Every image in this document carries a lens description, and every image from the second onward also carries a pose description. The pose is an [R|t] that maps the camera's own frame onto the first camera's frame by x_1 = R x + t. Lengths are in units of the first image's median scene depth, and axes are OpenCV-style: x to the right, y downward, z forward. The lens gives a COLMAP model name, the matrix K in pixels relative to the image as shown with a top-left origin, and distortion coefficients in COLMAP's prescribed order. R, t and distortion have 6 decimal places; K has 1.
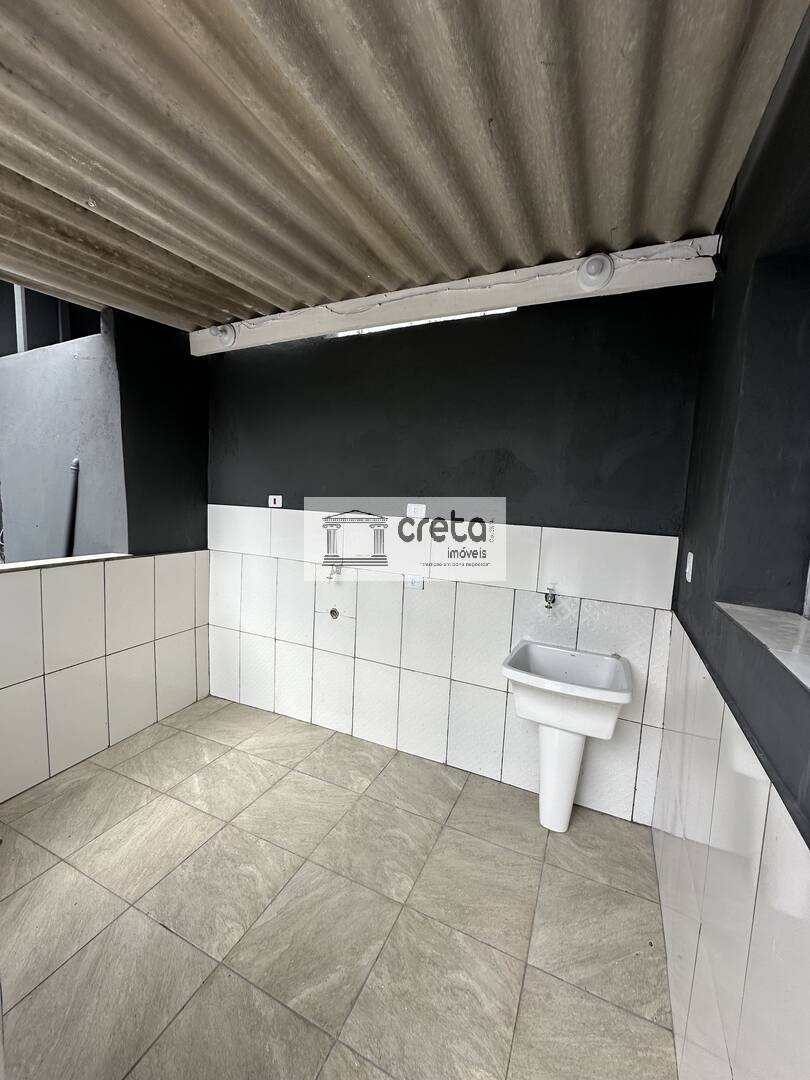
lens RADIAL K [[430.0, 0, 405.9], [0, 430.0, 540.7], [0, 0, 1]] dist [-0.002490, 0.000132]
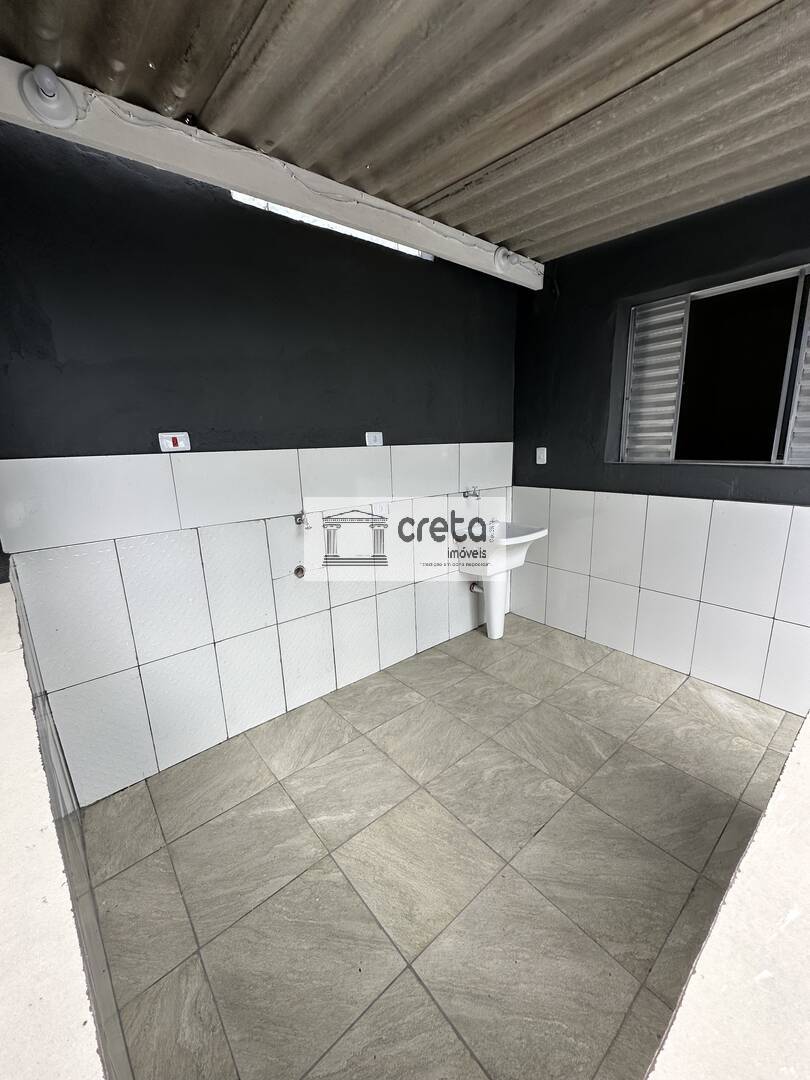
lens RADIAL K [[430.0, 0, 405.9], [0, 430.0, 540.7], [0, 0, 1]] dist [-0.002490, 0.000132]
pose [[0.424417, -0.256569, 0.868356, -1.123506], [0.141468, 0.966027, 0.216284, -0.058987], [-0.894347, 0.031050, 0.446295, 0.618766]]
